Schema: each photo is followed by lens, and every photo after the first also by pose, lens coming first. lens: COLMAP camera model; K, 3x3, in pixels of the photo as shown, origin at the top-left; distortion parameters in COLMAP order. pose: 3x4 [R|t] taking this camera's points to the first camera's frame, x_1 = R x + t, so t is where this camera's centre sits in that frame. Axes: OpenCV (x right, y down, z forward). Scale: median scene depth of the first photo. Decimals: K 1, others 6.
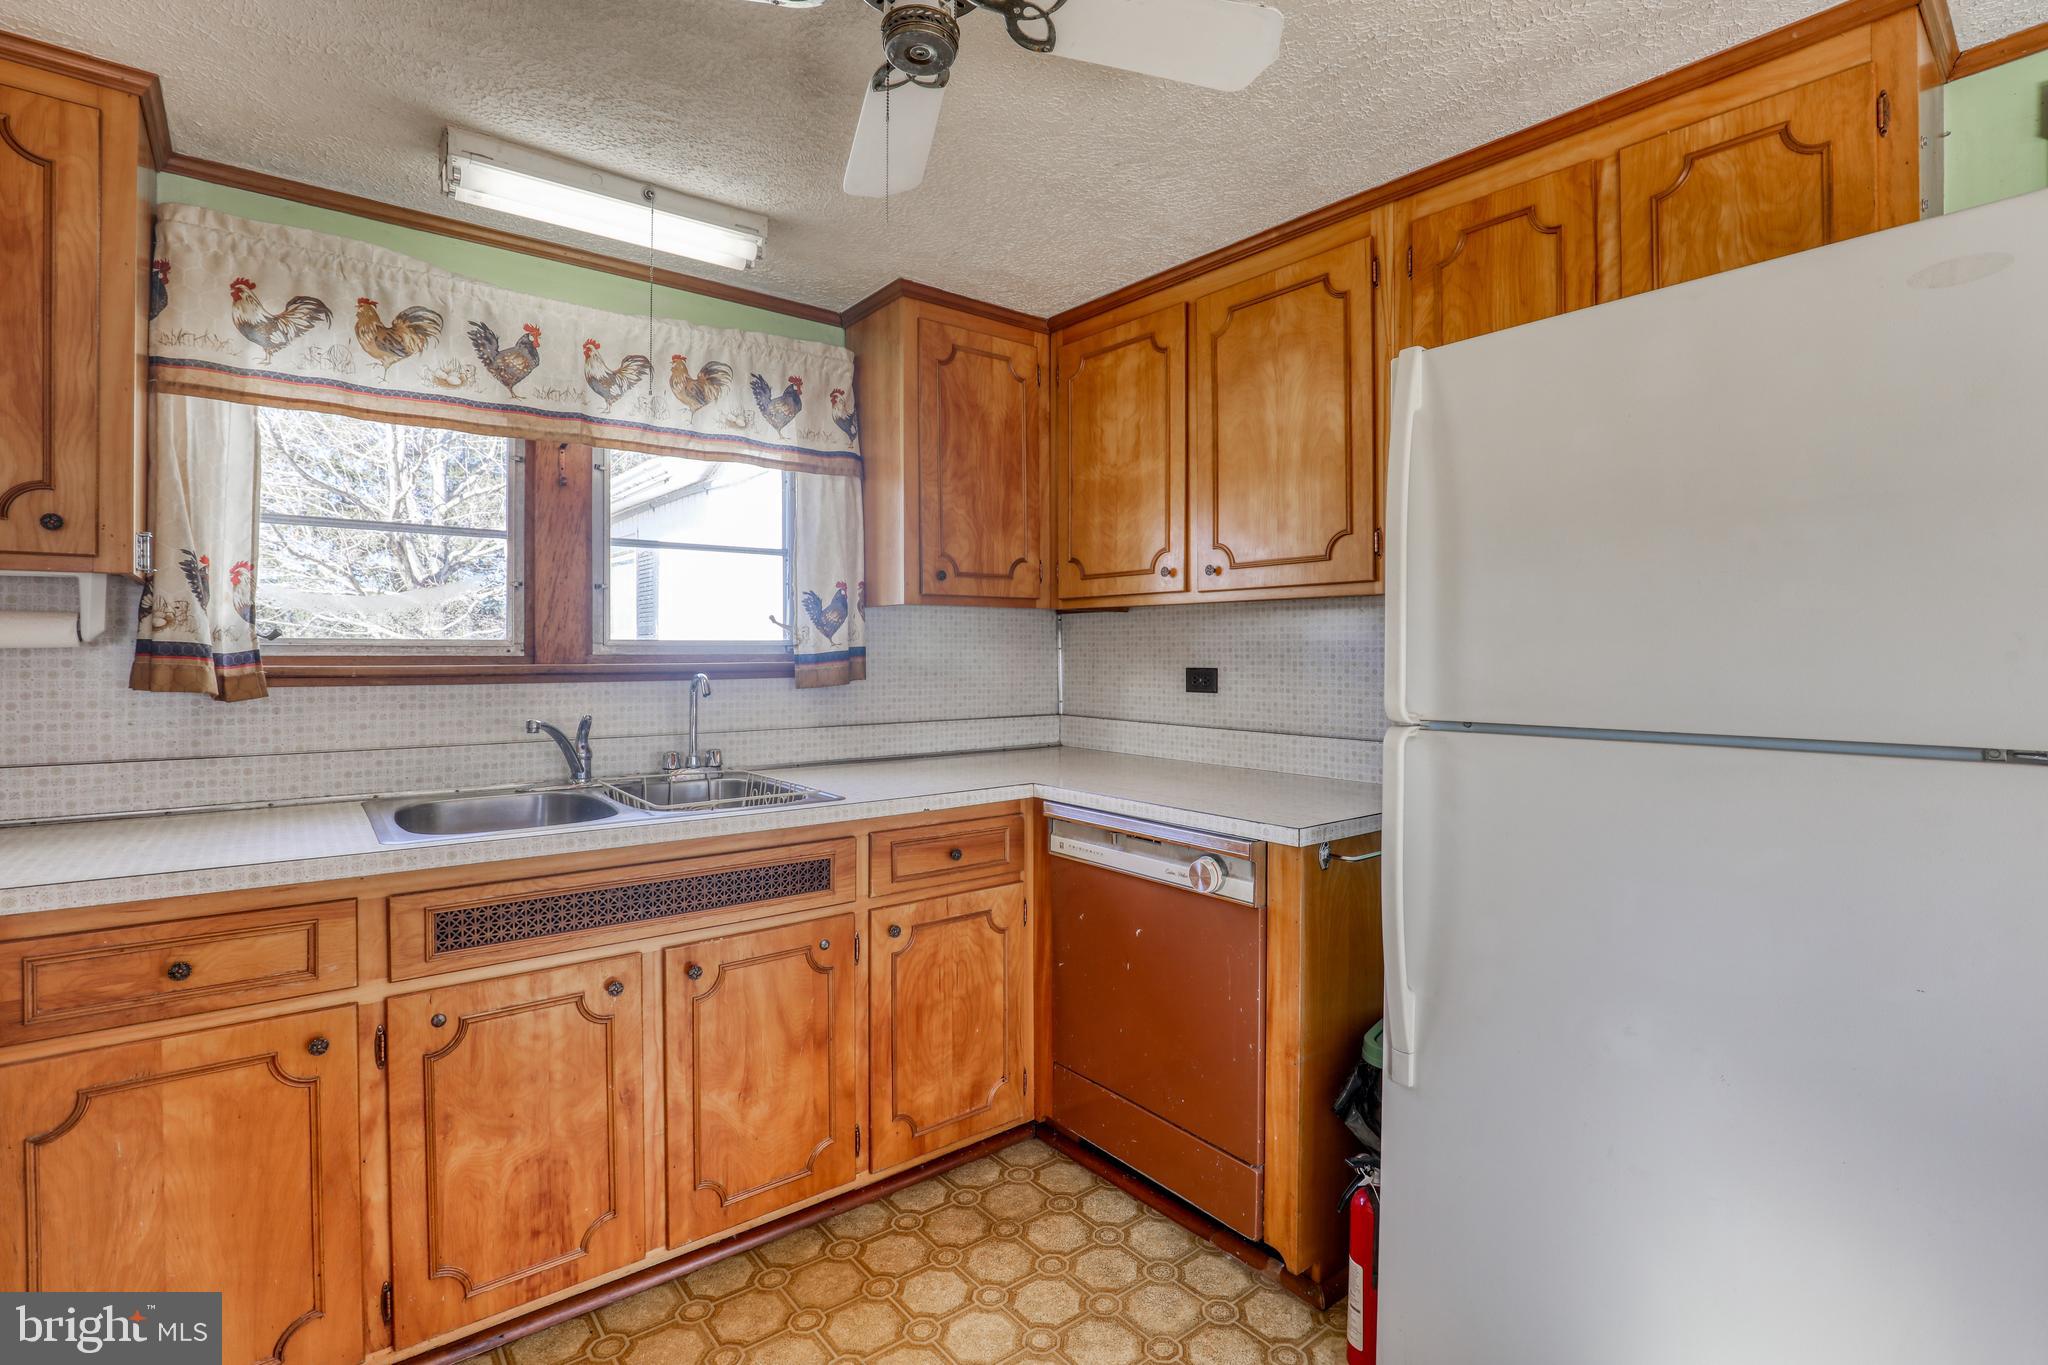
lens RADIAL K [[946.2, 0, 1056.9], [0, 946.2, 657.3], [0, 0, 1]] dist [-0.029407, 0.002147]
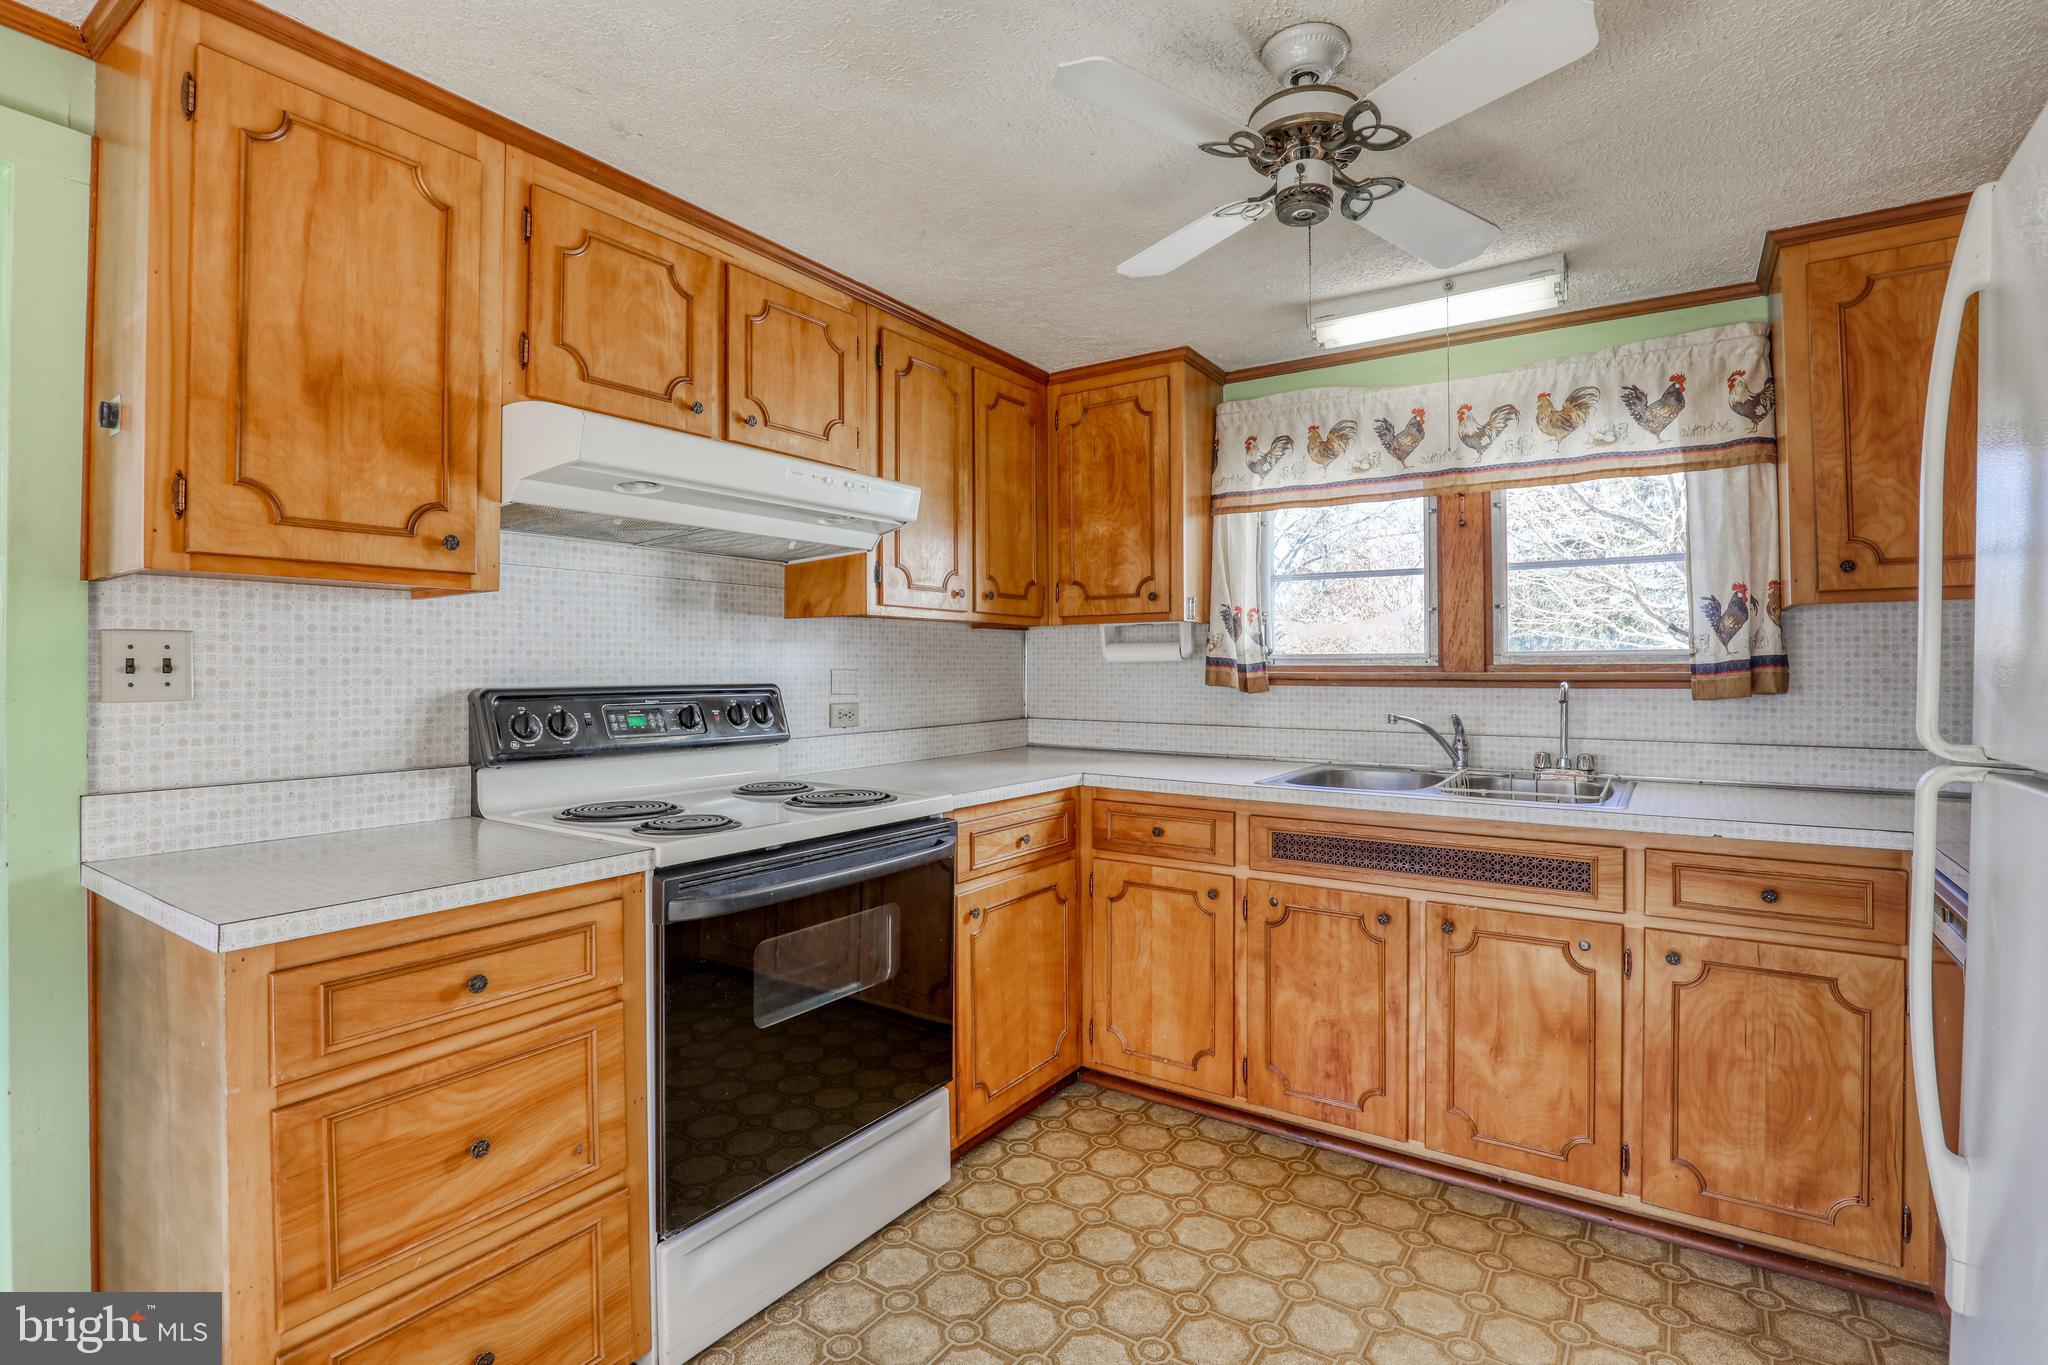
lens RADIAL K [[946.2, 0, 1039.2], [0, 946.2, 663.5], [0, 0, 1]] dist [-0.029407, 0.002147]
pose [[0.297779, -0.004905, -0.954622, 0.551680], [-0.003519, 0.999974, -0.006236, 0.005755], [0.954628, 0.005216, 0.297754, 0.127584]]
